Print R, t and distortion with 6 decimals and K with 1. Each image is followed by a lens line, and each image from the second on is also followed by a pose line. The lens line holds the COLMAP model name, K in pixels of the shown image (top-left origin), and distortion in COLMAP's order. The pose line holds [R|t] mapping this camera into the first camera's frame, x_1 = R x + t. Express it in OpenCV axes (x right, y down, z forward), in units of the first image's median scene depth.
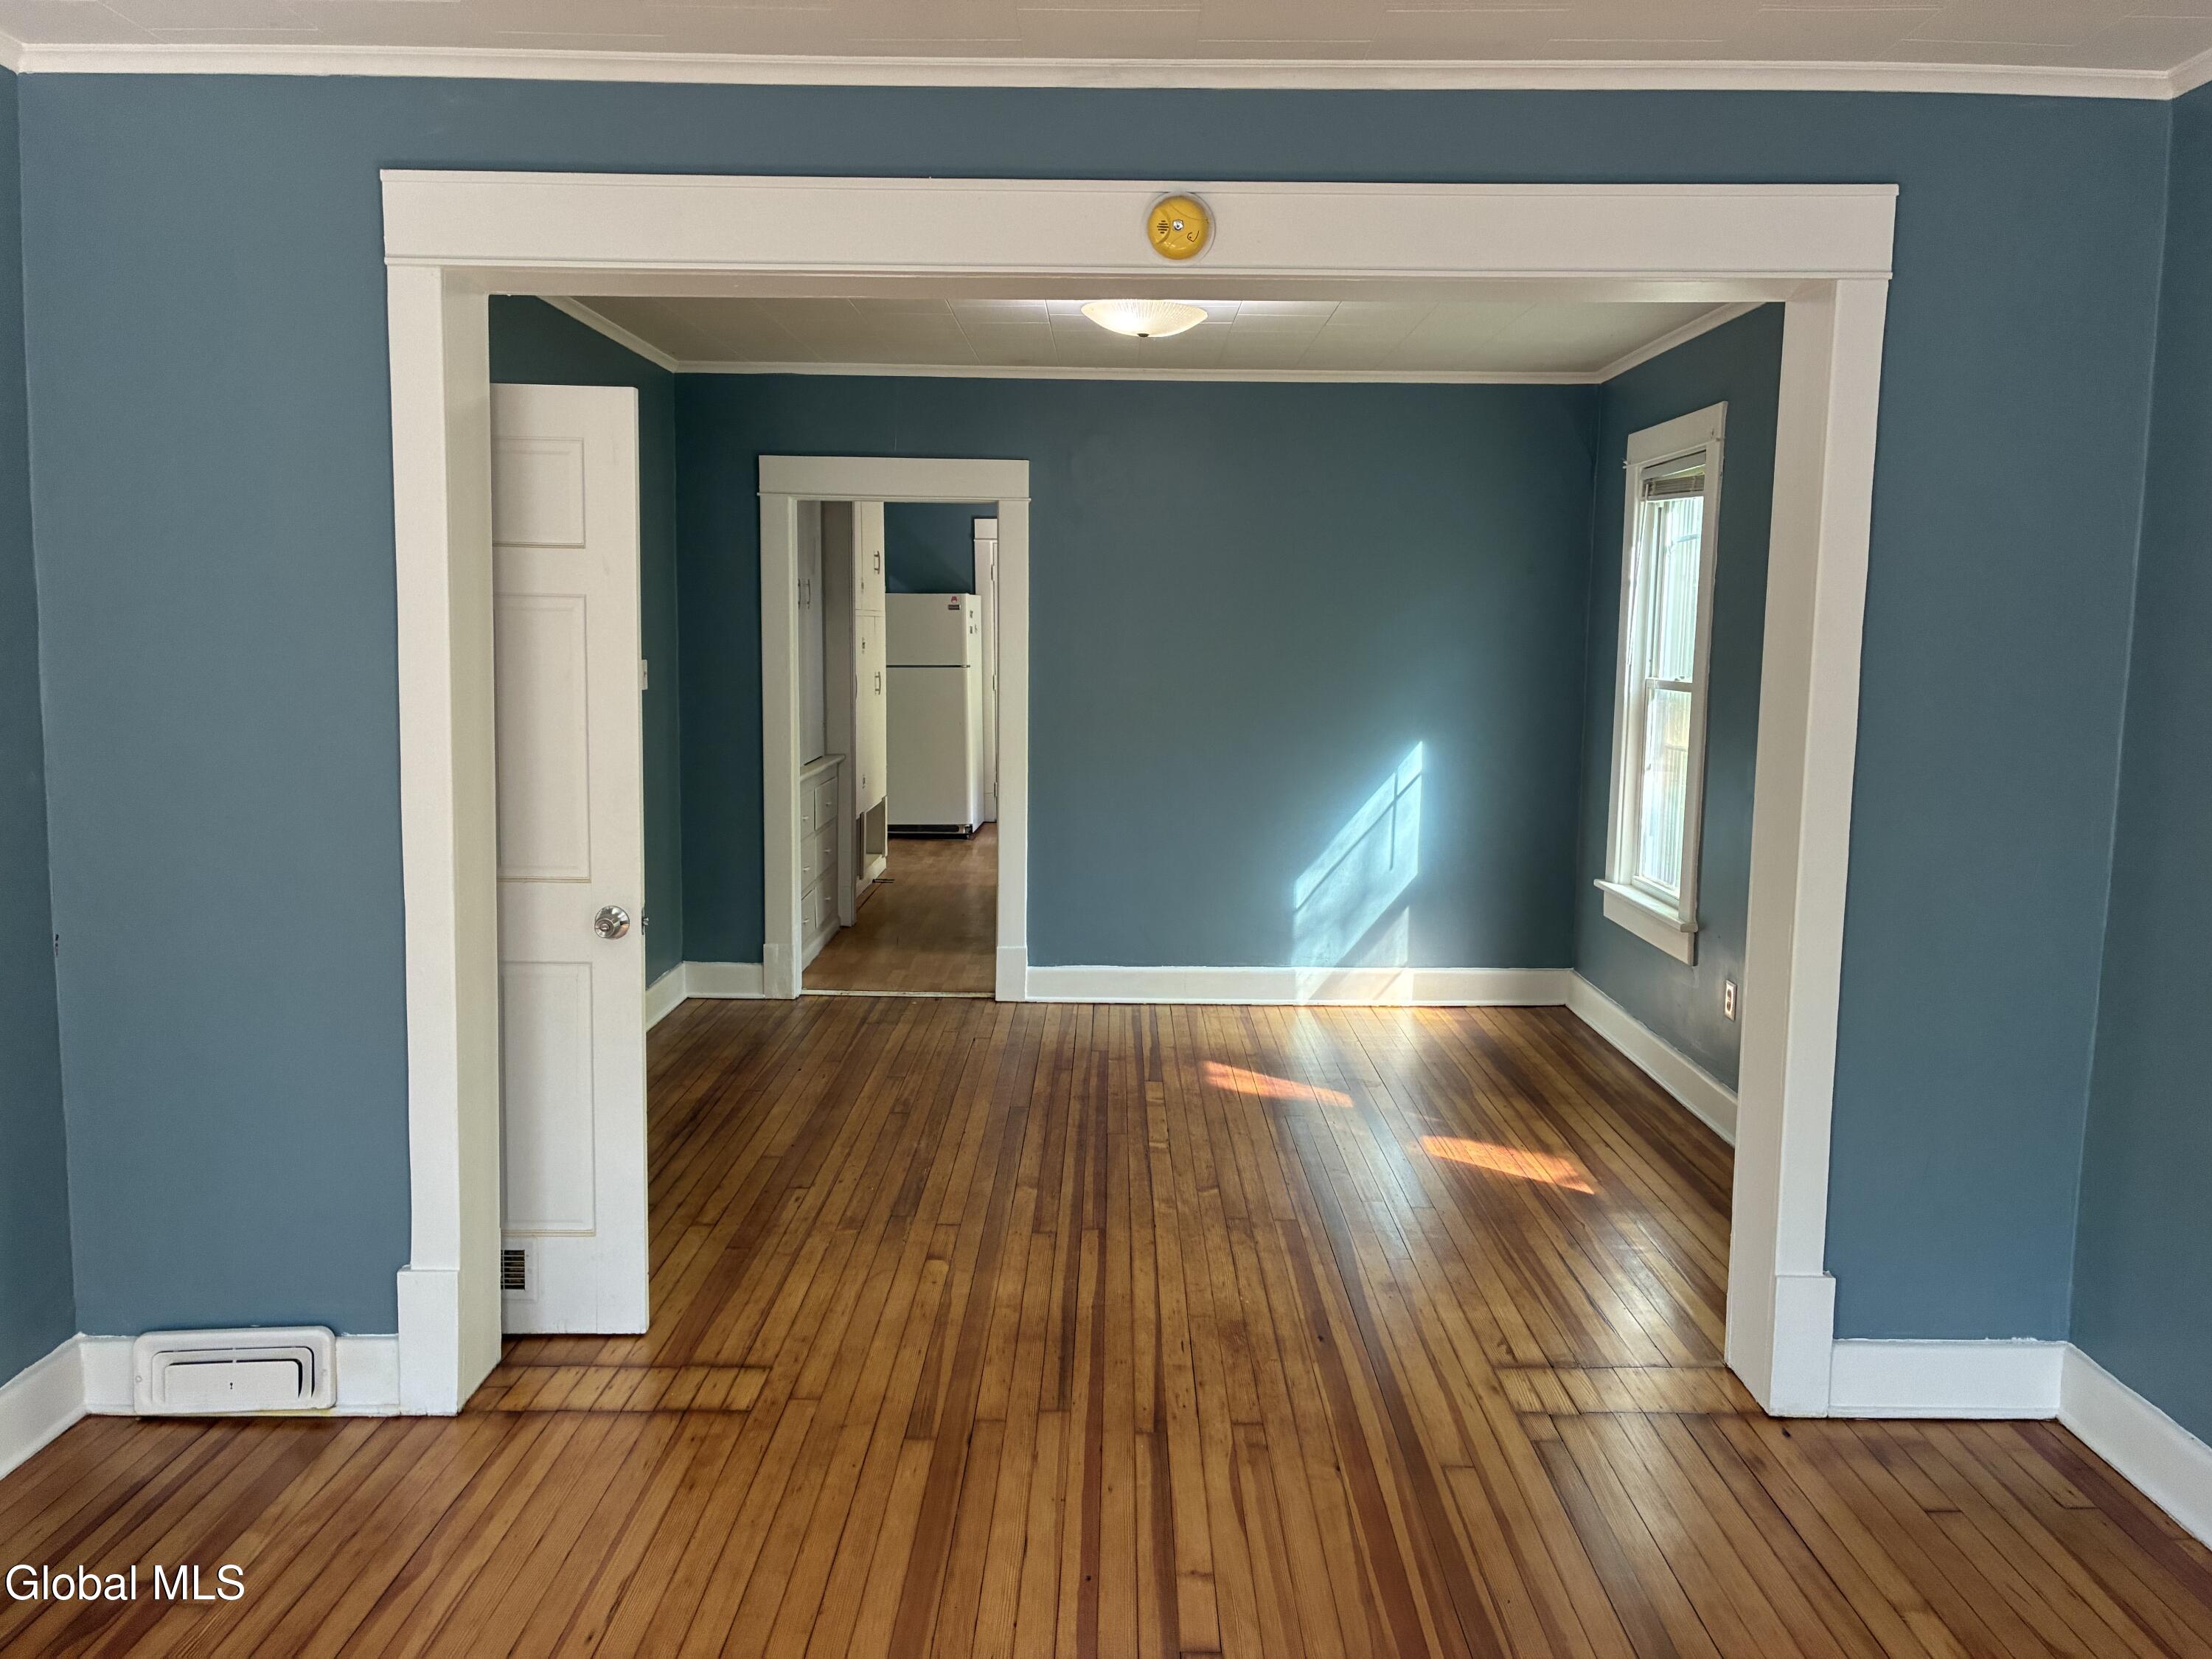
lens RADIAL K [[1658.3, 0, 1102.5], [0, 1658.3, 832.6], [0, 0, 1]] dist [0.004327, 0.000569]
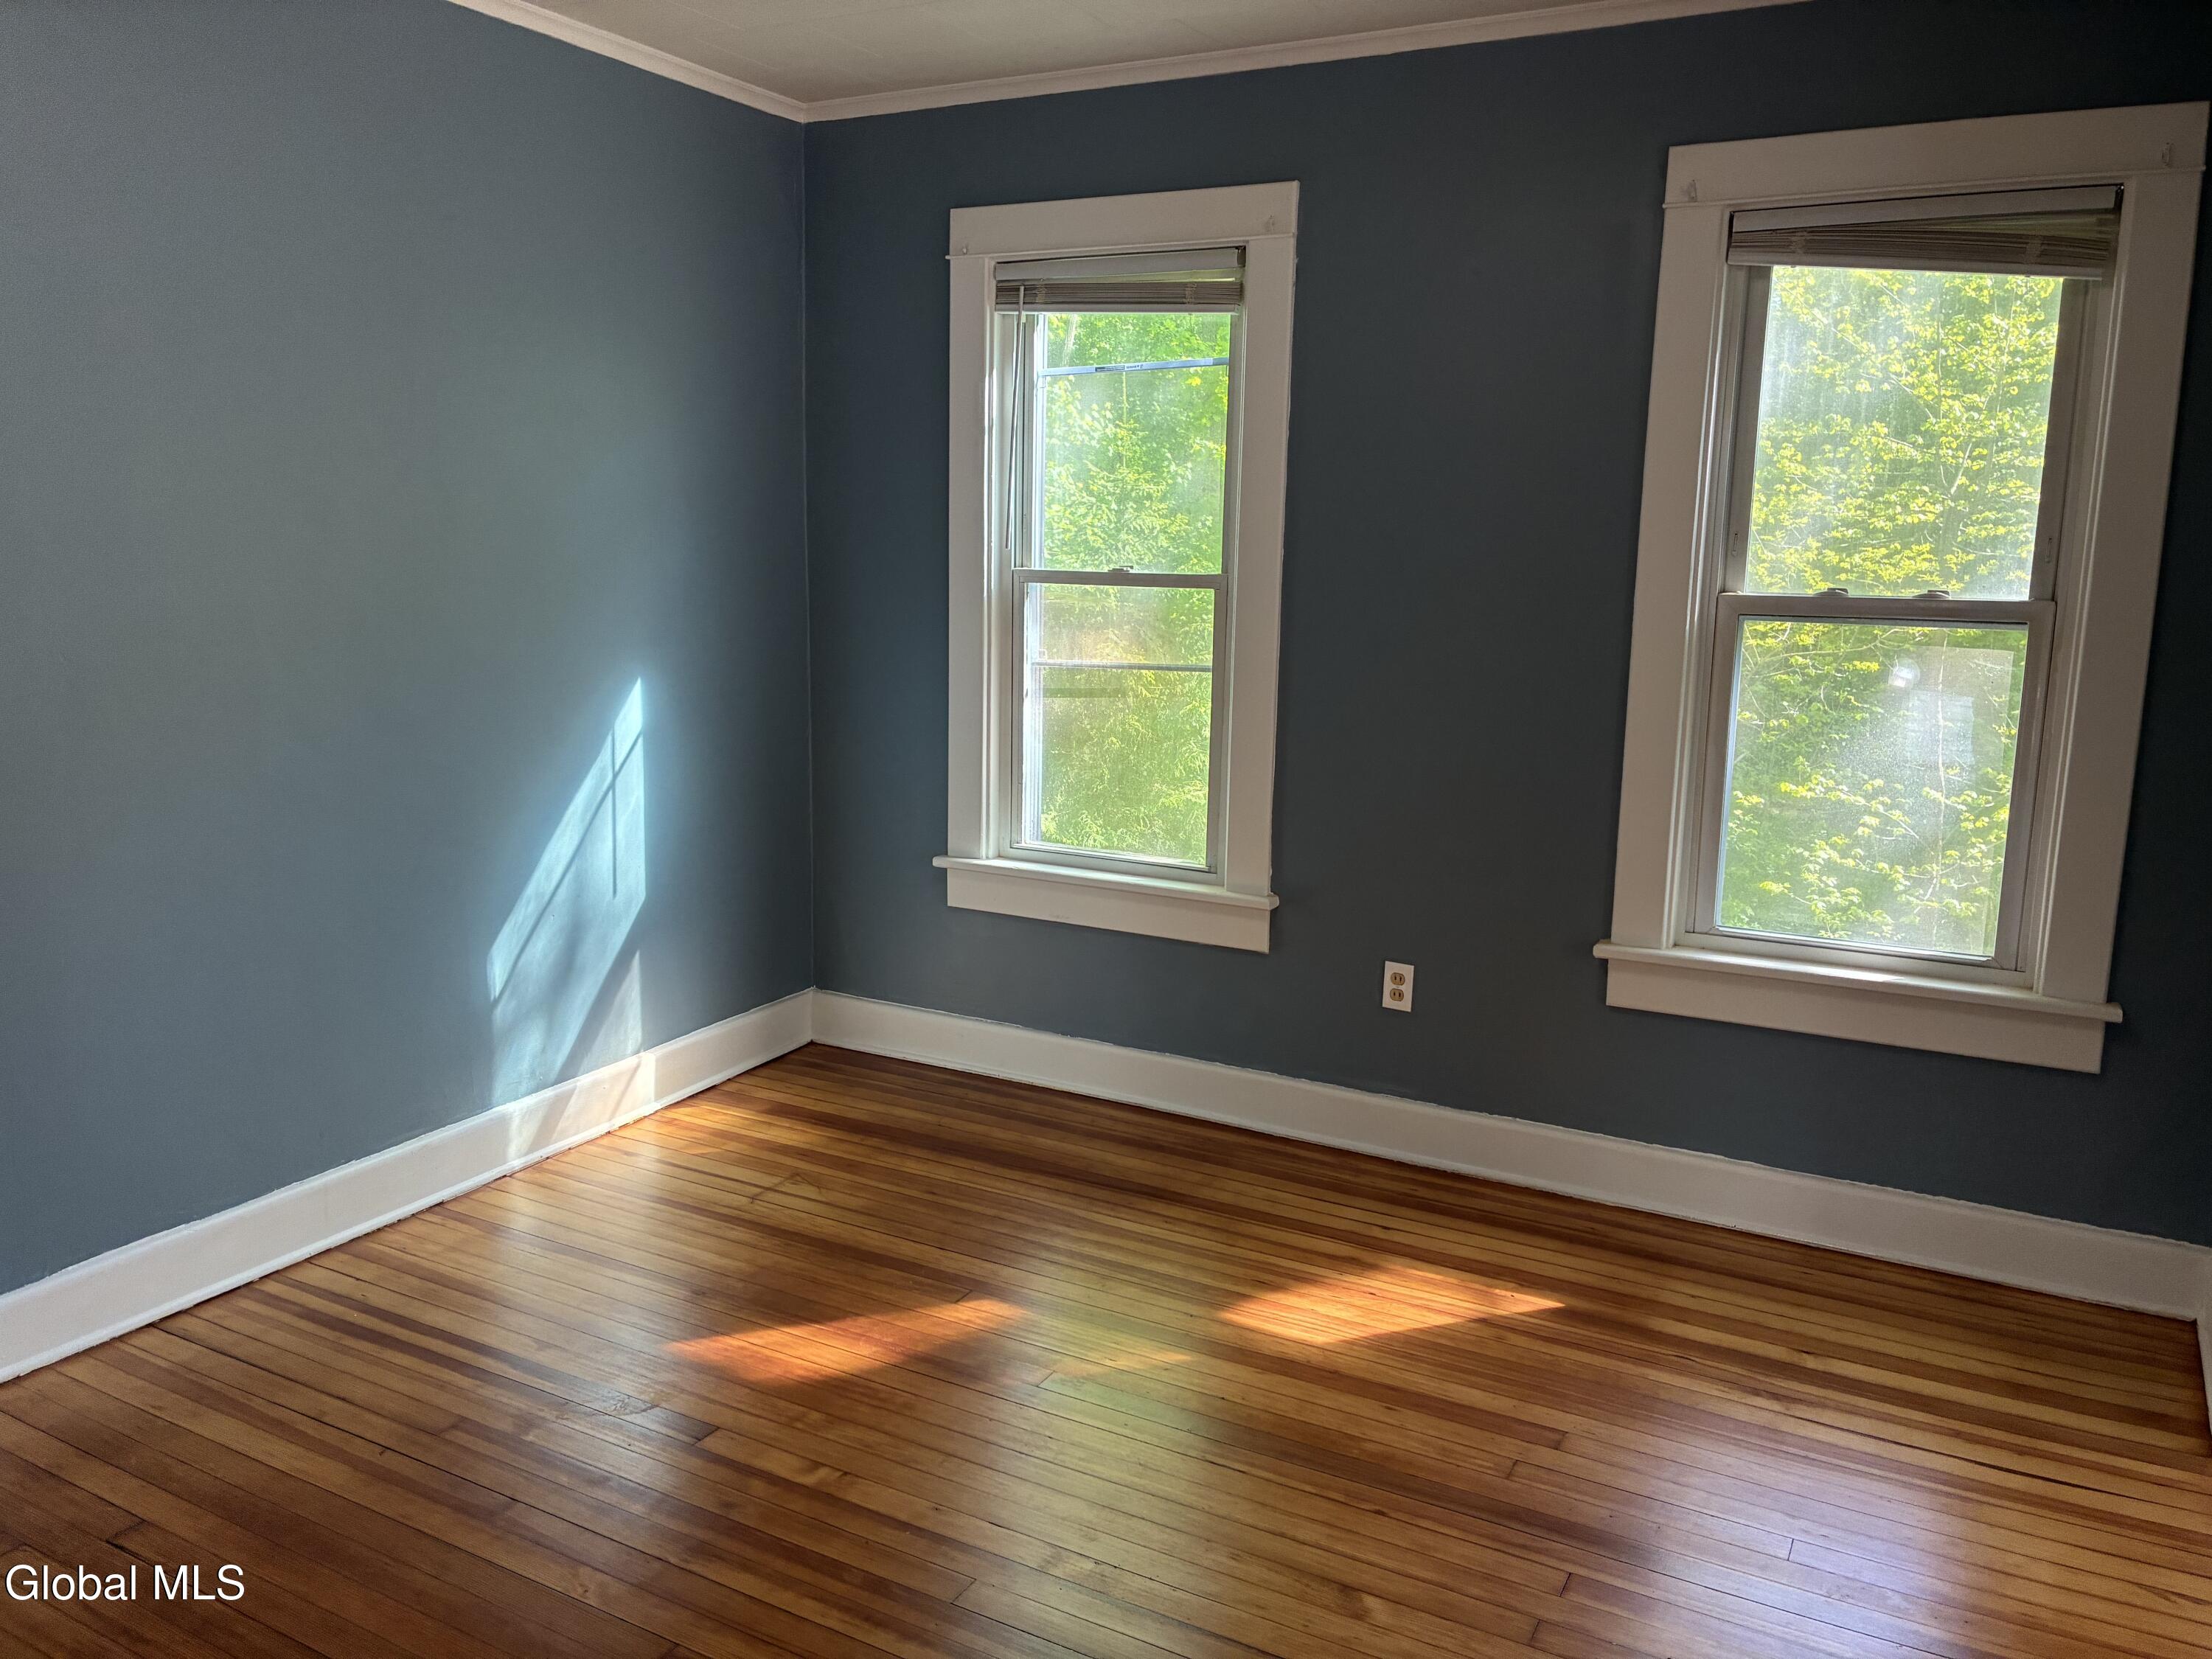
lens RADIAL K [[1658.3, 0, 1107.9], [0, 1658.3, 808.2], [0, 0, 1]] dist [0.004327, 0.000569]
pose [[0.467933, -0.146561, 0.871526, -0.316691], [0.094707, 0.988790, 0.115431, -0.075710], [-0.878675, 0.028526, 0.476568, 0.690234]]
